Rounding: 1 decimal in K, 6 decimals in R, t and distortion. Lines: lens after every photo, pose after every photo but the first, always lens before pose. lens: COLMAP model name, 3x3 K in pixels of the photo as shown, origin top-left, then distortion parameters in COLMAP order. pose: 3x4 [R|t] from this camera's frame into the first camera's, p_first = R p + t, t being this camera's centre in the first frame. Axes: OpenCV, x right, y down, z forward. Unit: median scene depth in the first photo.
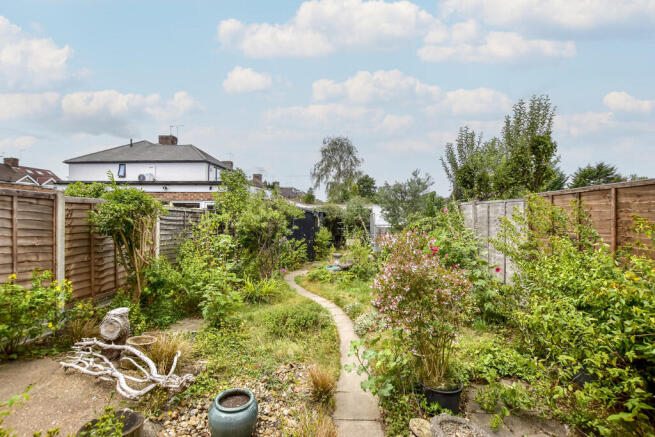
lens RADIAL K [[292.0, 0, 326.9], [0, 292.0, 219.8], [0, 0, 1]] dist [0.000648, 0.000418]
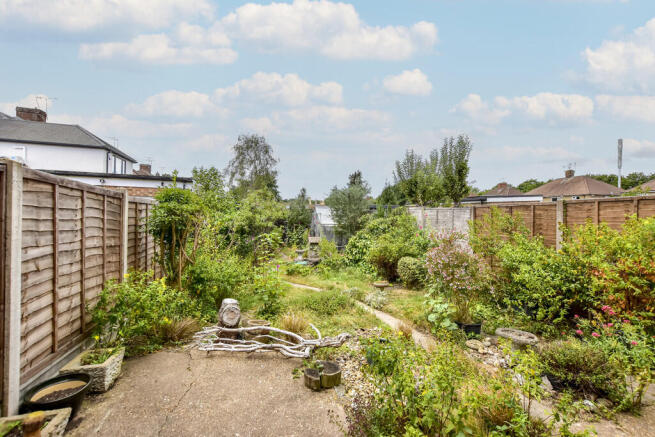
lens RADIAL K [[292.0, 0, 328.3], [0, 292.0, 217.1], [0, 0, 1]] dist [0.000648, 0.000418]
pose [[0.930697, 0.010876, 0.365630, -0.340360], [-0.010035, 0.999941, -0.004201, -0.005669], [-0.365654, 0.000241, 0.930751, -0.087044]]
